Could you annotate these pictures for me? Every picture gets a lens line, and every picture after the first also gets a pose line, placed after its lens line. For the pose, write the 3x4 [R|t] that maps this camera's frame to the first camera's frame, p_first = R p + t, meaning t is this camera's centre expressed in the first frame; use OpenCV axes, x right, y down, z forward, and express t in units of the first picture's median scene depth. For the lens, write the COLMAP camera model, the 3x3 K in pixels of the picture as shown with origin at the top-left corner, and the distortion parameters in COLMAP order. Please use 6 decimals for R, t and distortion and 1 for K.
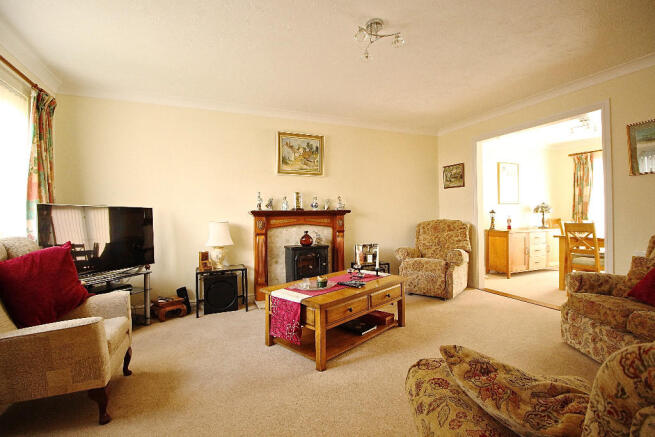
lens RADIAL K [[312.6, 0, 327.5], [0, 312.6, 218.2], [0, 0, 1]] dist [0.001550, 0.000039]
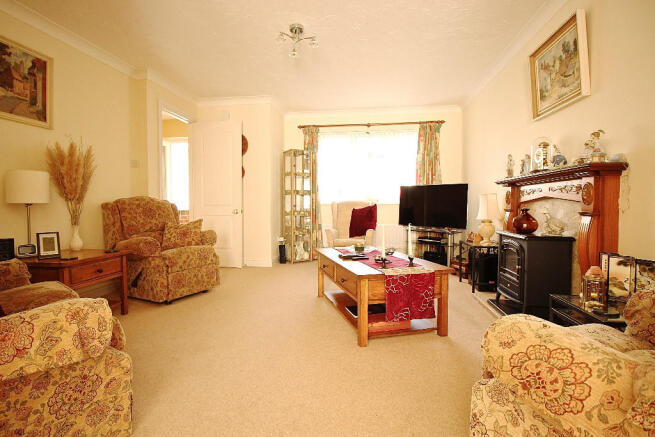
lens RADIAL K [[312.6, 0, 327.3], [0, 312.6, 214.2], [0, 0, 1]] dist [0.001550, 0.000039]
pose [[-0.507351, 0.043201, -0.860656, 0.621998], [0.002381, 0.998809, 0.048732, 0.020928], [0.861736, 0.022675, -0.506849, 0.955549]]
